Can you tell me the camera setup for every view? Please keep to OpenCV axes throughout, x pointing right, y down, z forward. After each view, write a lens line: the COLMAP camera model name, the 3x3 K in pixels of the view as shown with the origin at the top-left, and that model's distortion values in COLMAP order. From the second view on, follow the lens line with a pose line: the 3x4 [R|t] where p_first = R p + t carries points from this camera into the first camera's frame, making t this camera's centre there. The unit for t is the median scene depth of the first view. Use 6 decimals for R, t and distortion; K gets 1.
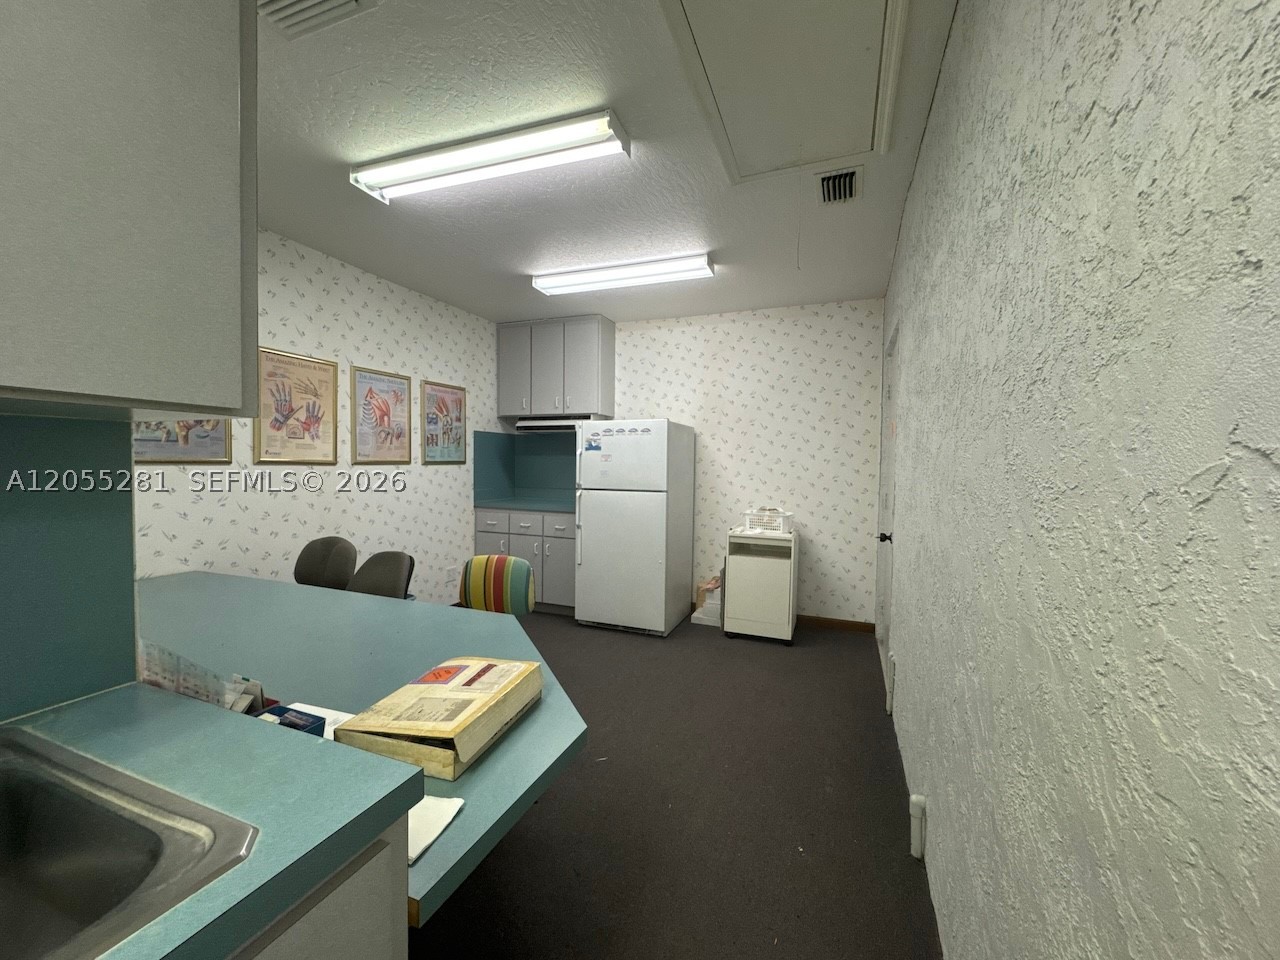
lens RADIAL K [[508.4, 0, 640.5], [0, 508.4, 478.8], [0, 0, 1]] dist [-0.003638, -0.000082]
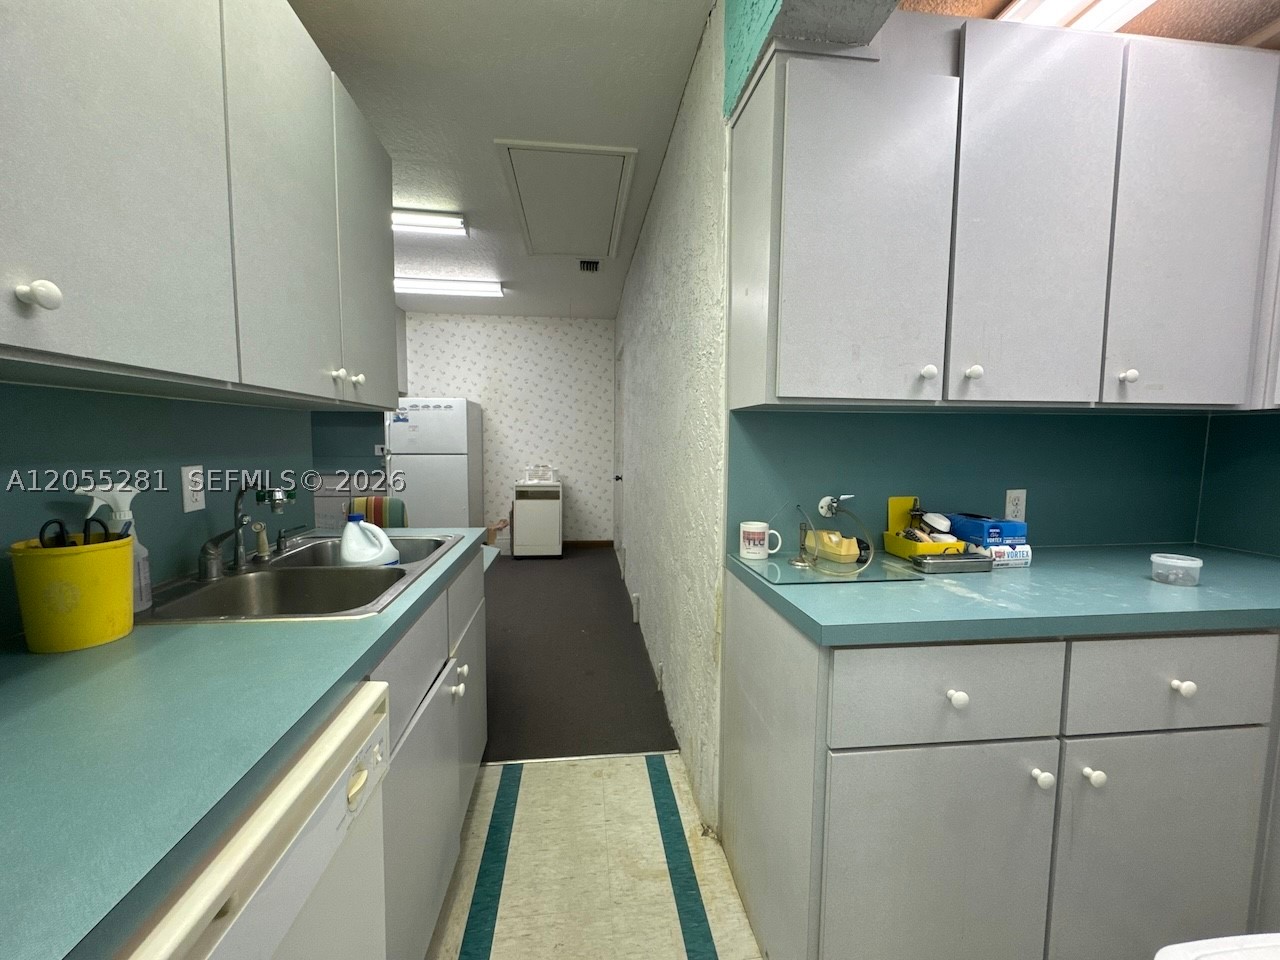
lens RADIAL K [[508.4, 0, 640.5], [0, 508.4, 478.8], [0, 0, 1]] dist [-0.003638, -0.000082]
pose [[0.879769, -0.044805, 0.473285, -0.169832], [0.017763, 0.997952, 0.061455, 0.015002], [-0.475070, -0.045659, 0.878763, -0.347660]]
